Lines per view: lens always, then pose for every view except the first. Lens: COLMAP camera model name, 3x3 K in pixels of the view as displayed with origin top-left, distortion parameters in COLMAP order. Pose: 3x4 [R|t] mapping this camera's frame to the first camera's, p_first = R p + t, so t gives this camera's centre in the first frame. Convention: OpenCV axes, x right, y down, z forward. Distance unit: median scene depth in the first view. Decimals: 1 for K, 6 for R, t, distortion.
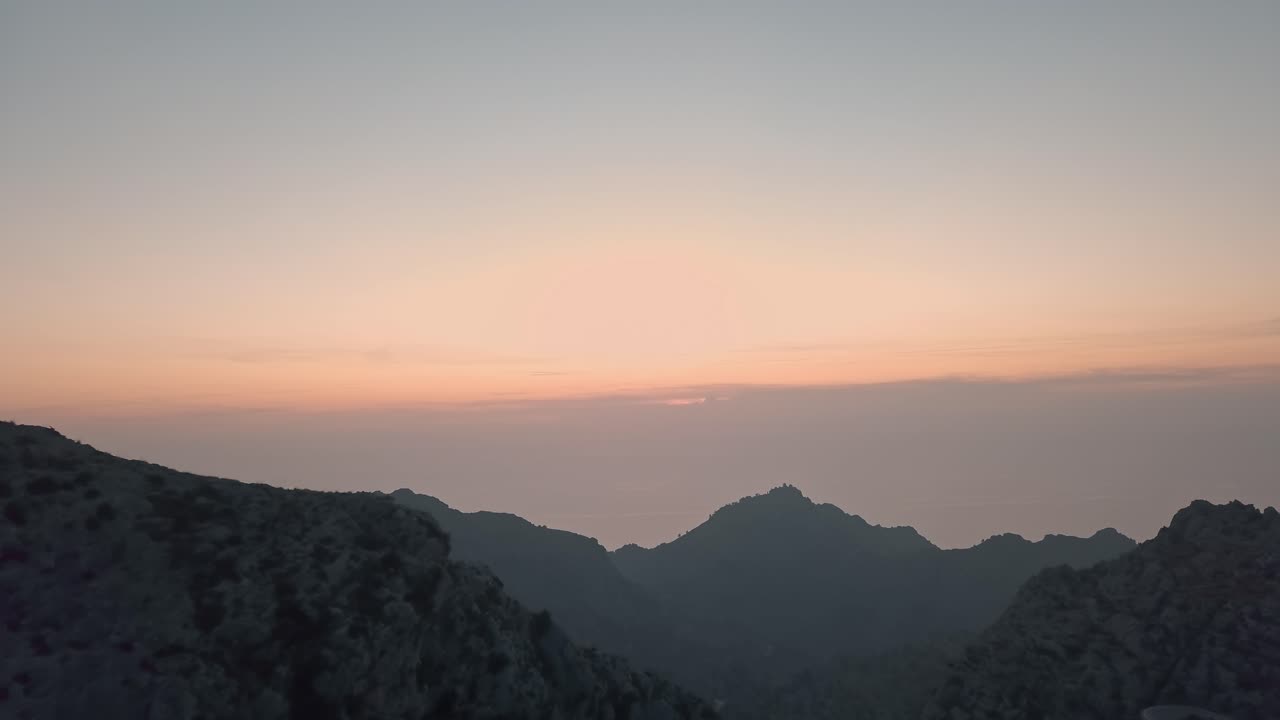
lens RADIAL K [[997.0, 0, 618.9], [0, 997.0, 360.0], [0, 0, 1]] dist [-0.020965, -0.002571]
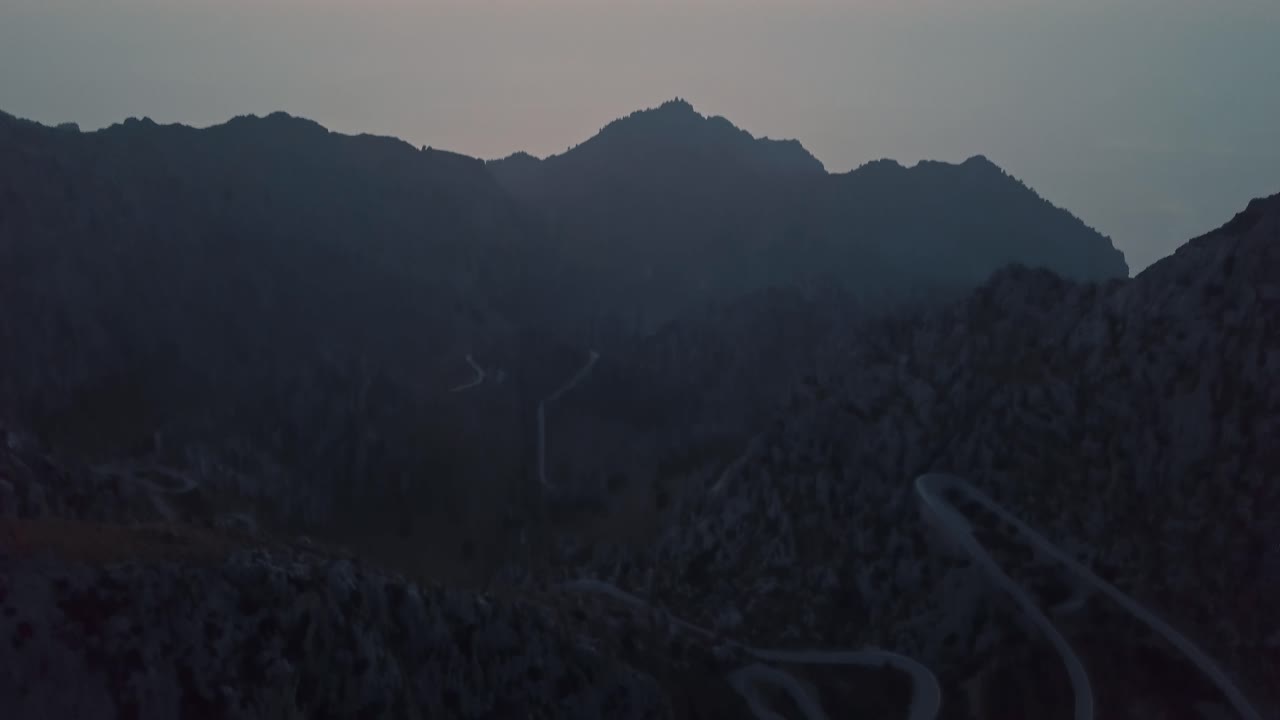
lens RADIAL K [[1000.1, 0, 640.0], [0, 1000.1, 360.0], [0, 0, 1]] dist [-0.033105, 0.002822]
pose [[0.991714, 0.003619, 0.128413, 0.029539], [-0.054887, 0.915708, 0.398079, -0.247621], [-0.116148, -0.401828, 0.908319, -0.024433]]
